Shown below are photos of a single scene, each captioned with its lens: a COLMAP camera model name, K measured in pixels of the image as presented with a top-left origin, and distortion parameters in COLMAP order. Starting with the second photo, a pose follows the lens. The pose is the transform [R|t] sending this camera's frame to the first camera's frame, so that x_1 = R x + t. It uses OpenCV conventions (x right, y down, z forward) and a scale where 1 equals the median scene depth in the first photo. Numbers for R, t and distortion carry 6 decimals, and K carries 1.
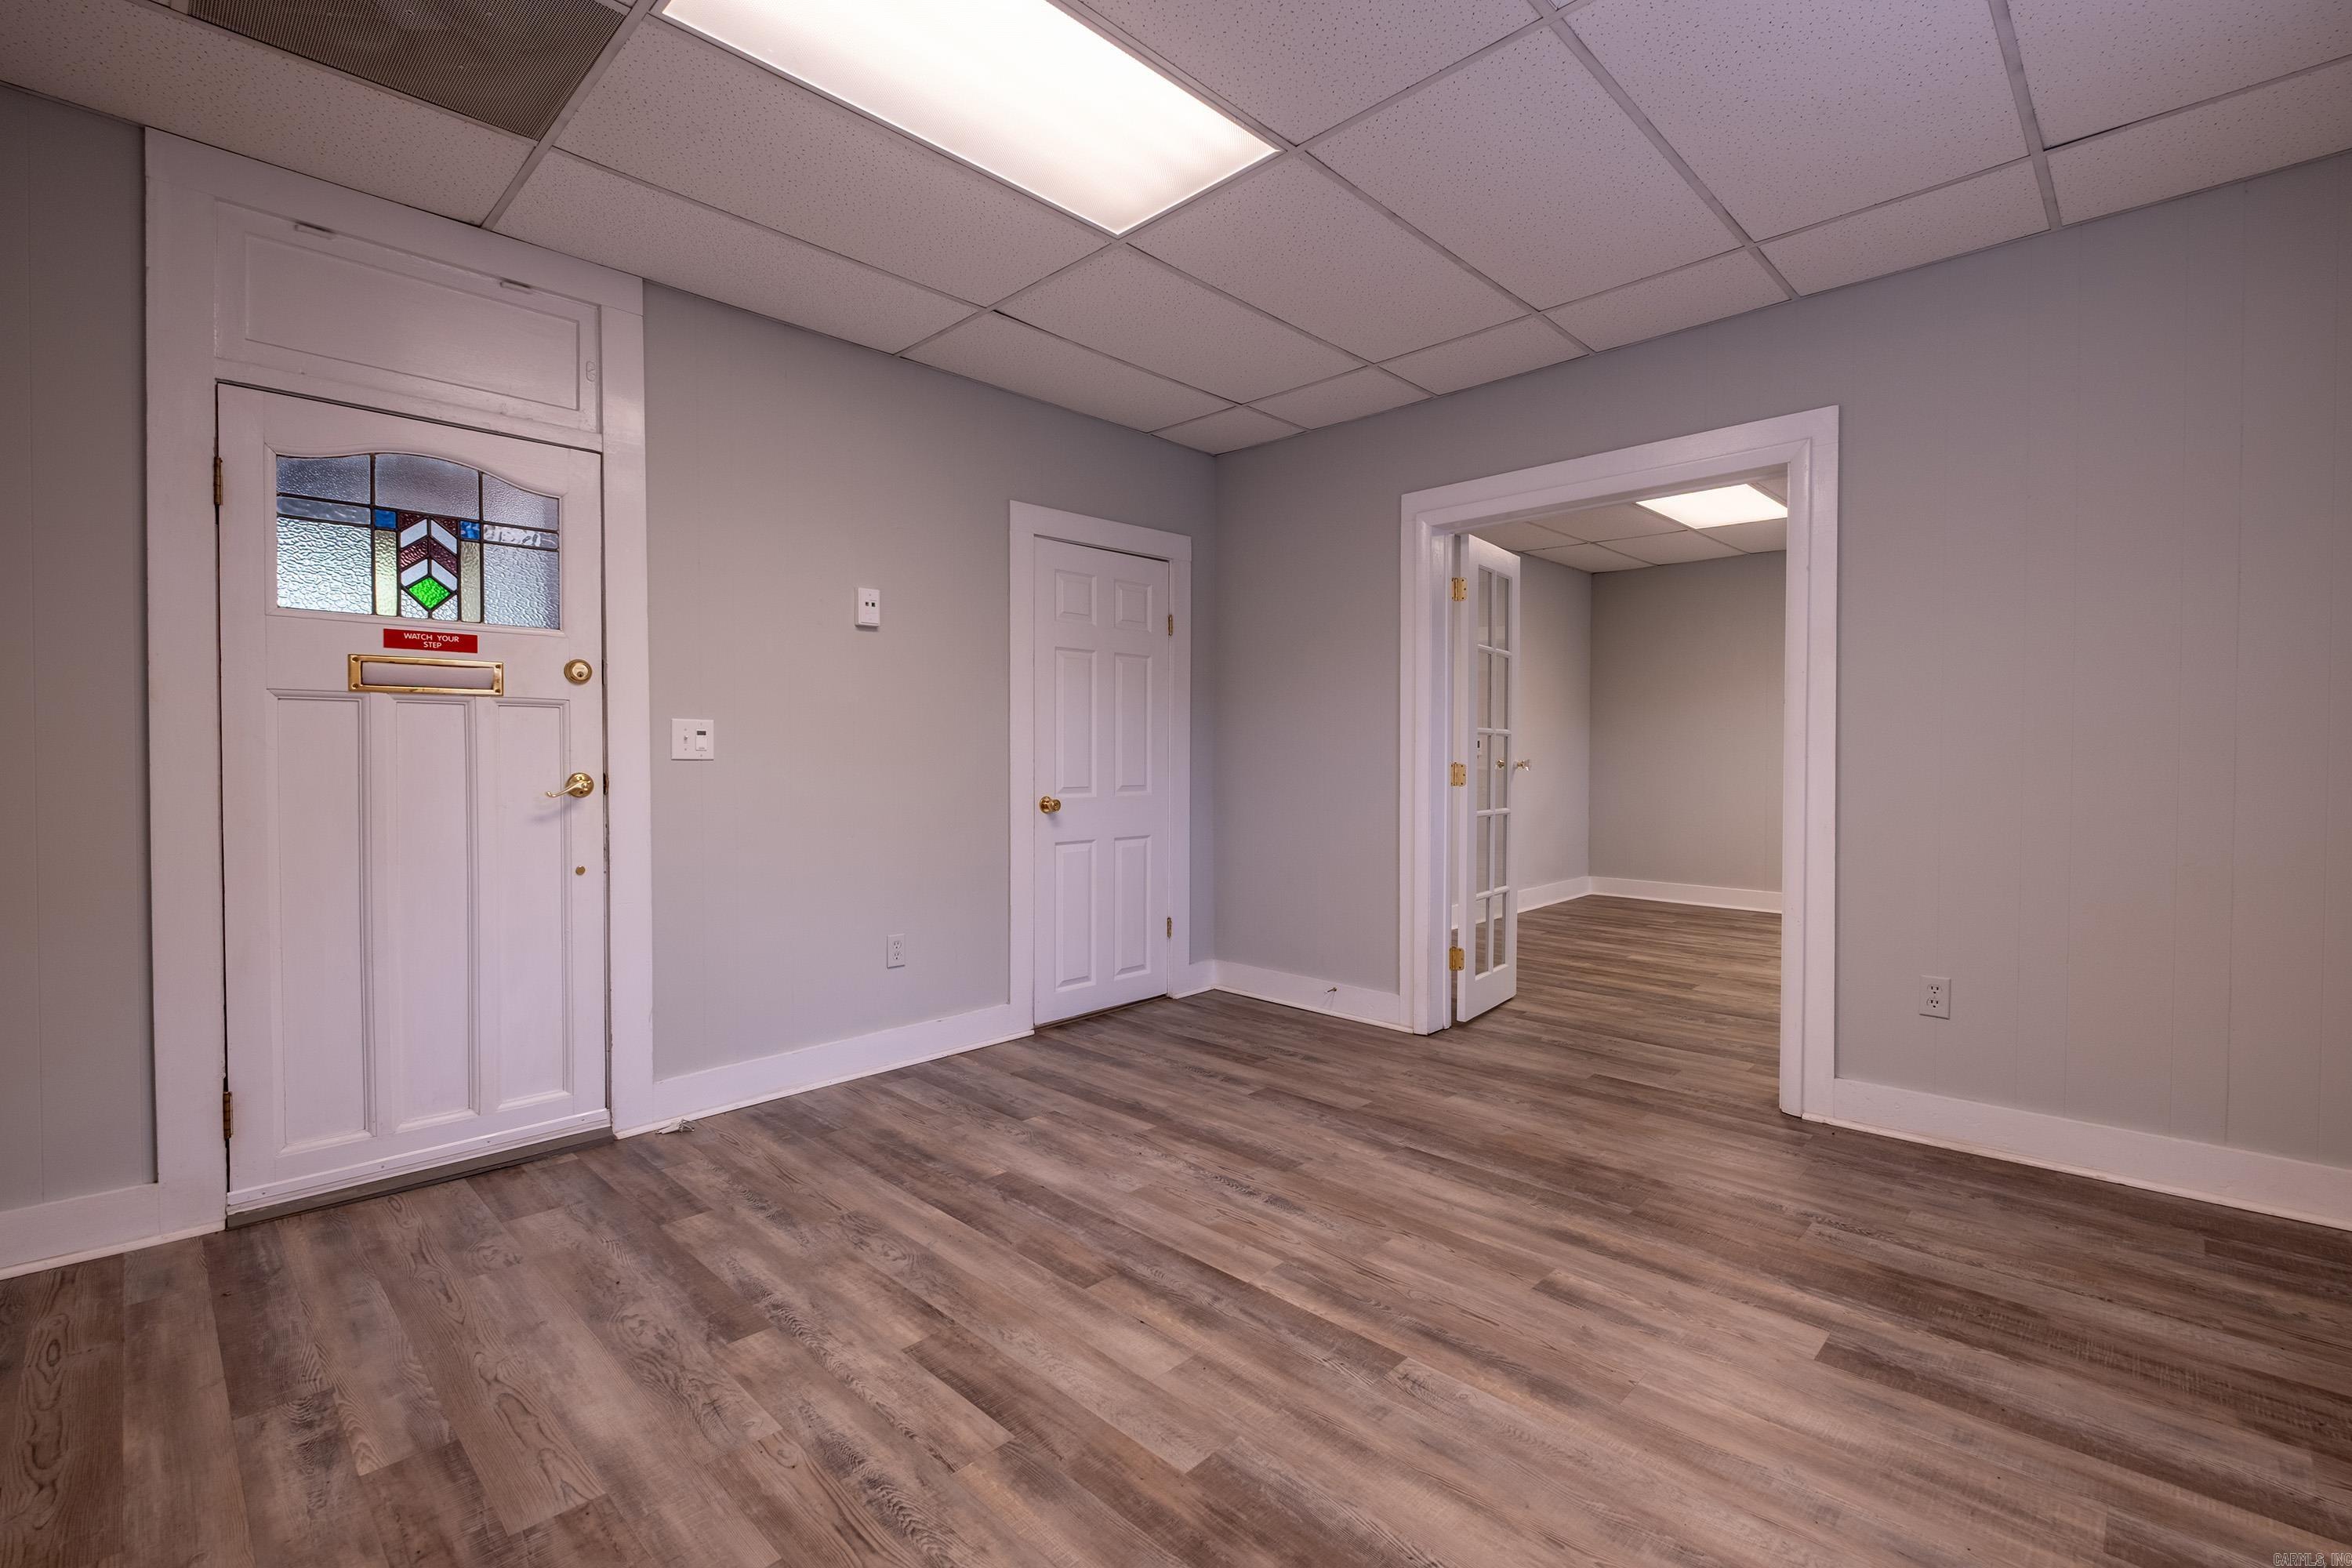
lens RADIAL K [[1031.5, 0, 1164.0], [0, 1031.5, 780.2], [0, 0, 1]] dist [0.003396, -0.003971]
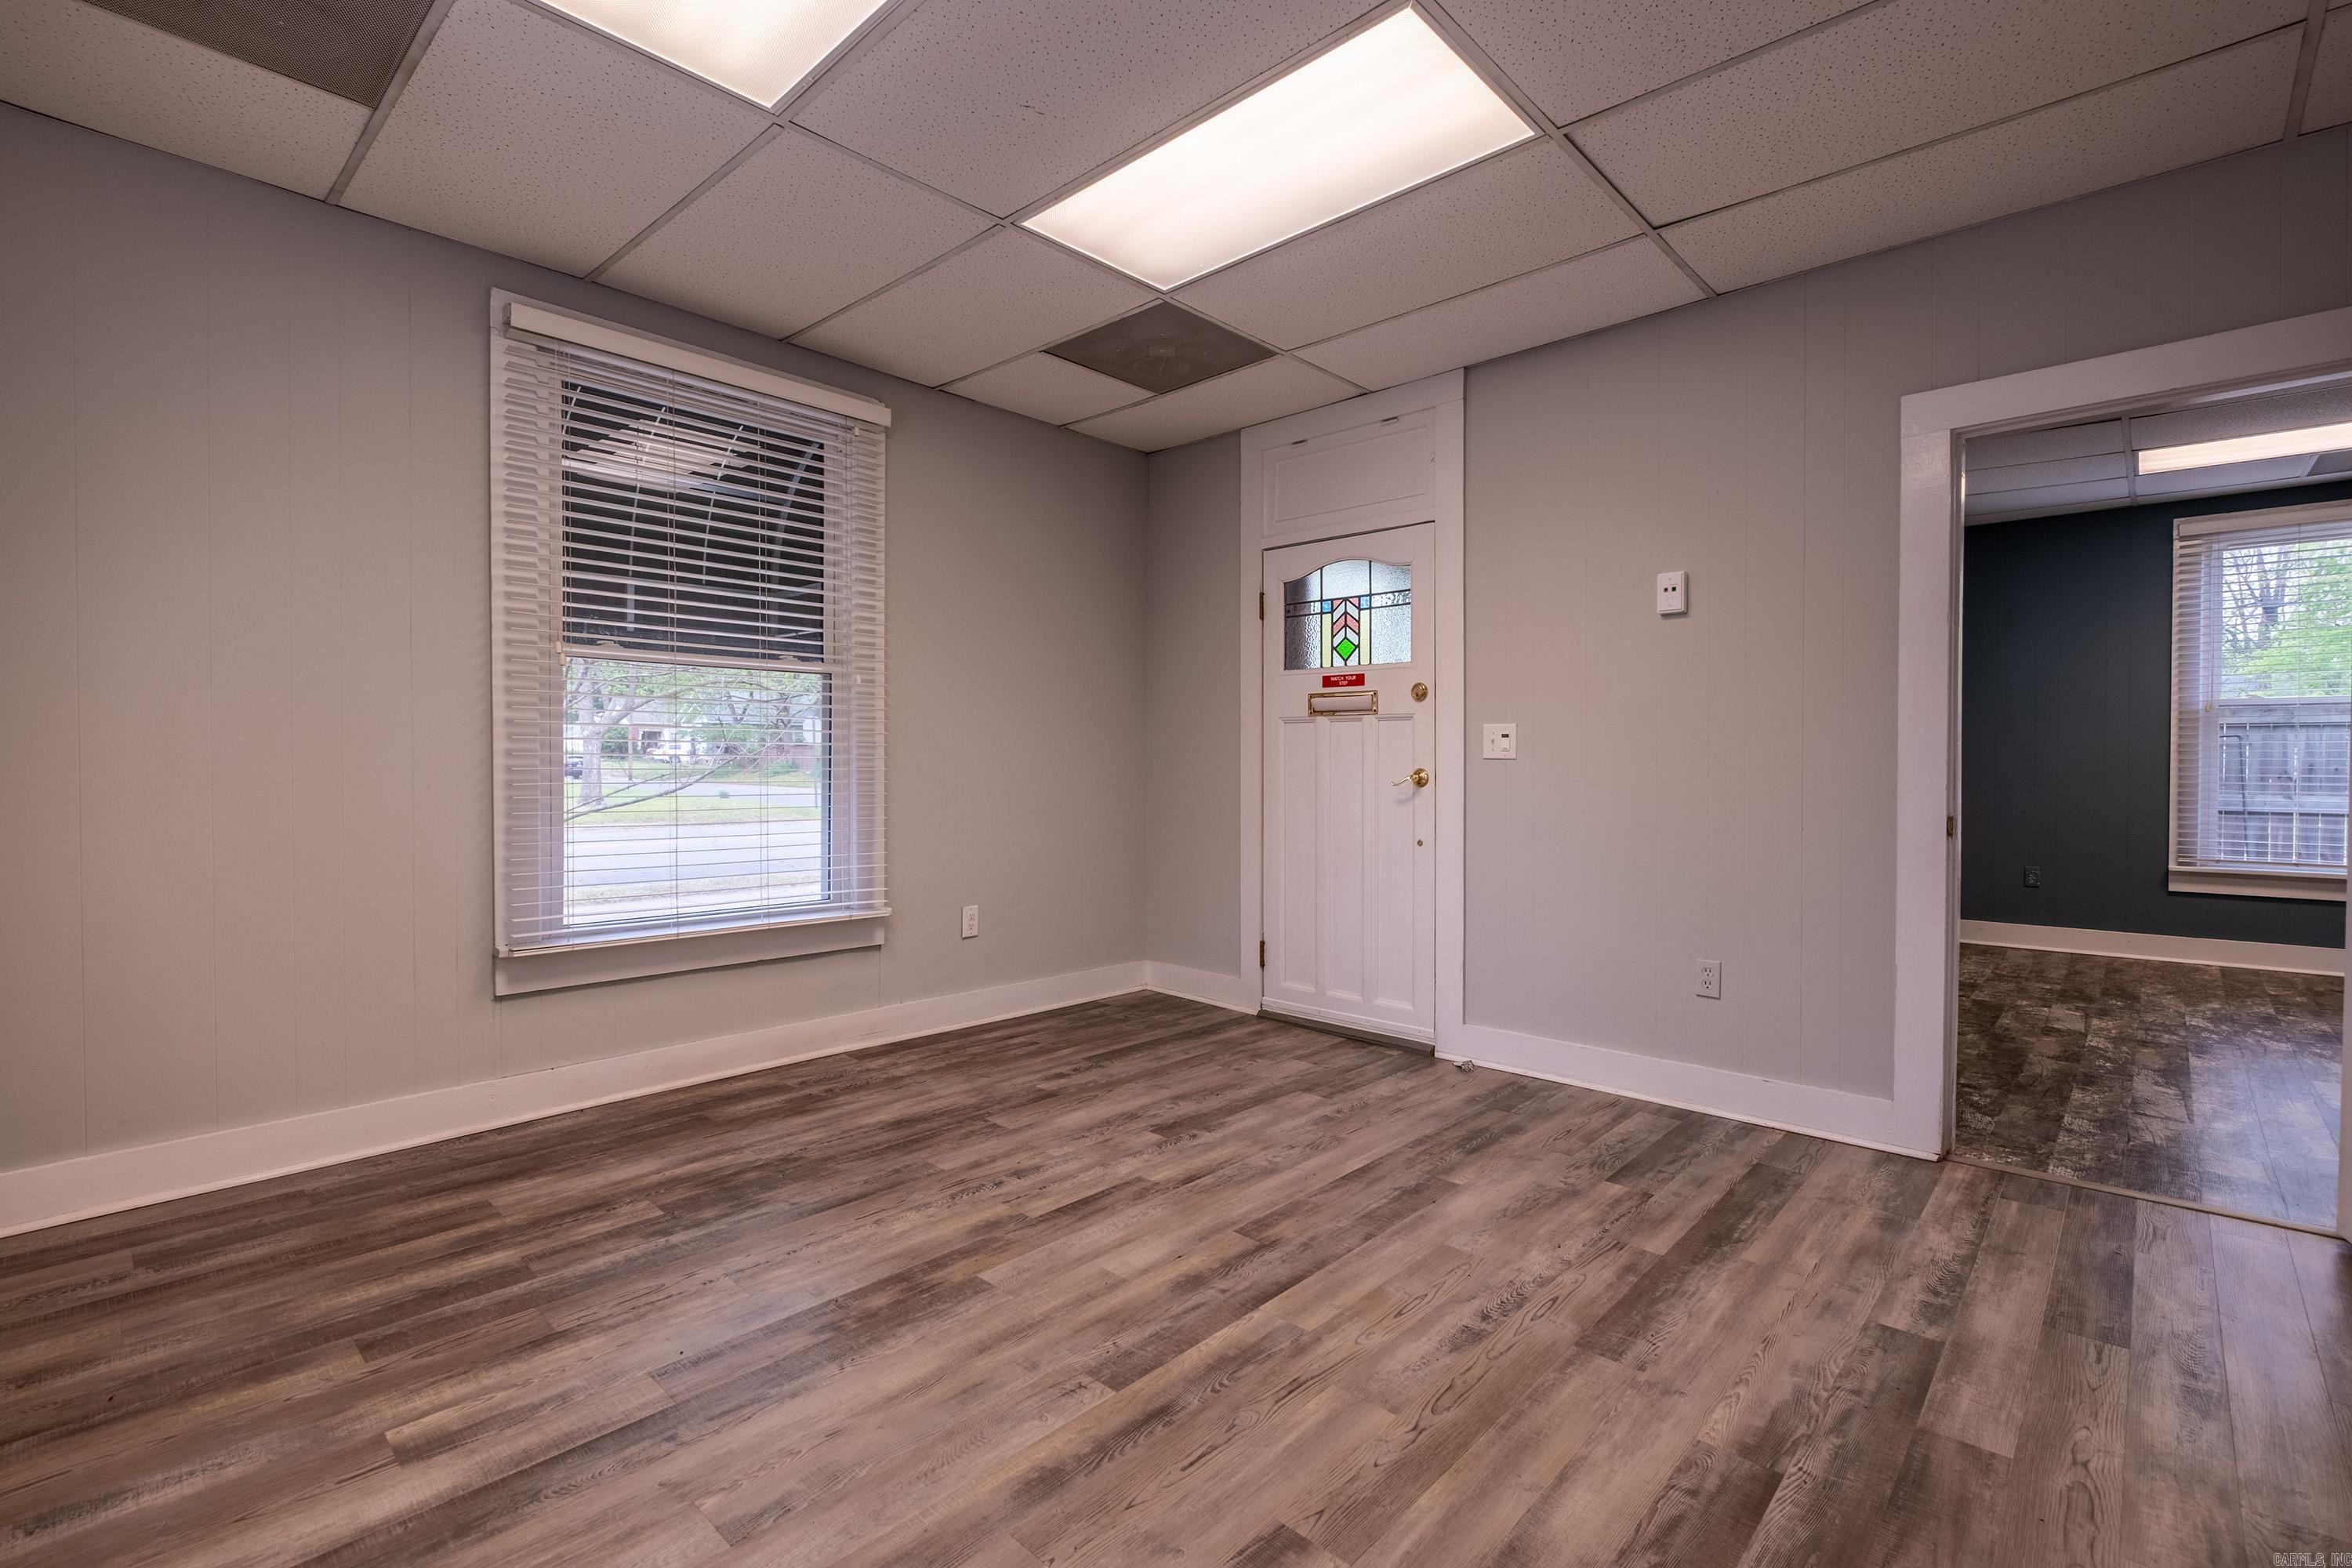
lens RADIAL K [[1031.5, 0, 1171.9], [0, 1031.5, 773.7], [0, 0, 1]] dist [0.003396, -0.003971]
pose [[0.031791, 0.013822, -0.999399, 0.837265], [-0.026469, 0.999565, 0.012982, -0.010016], [0.999144, 0.026041, 0.032143, 0.723745]]
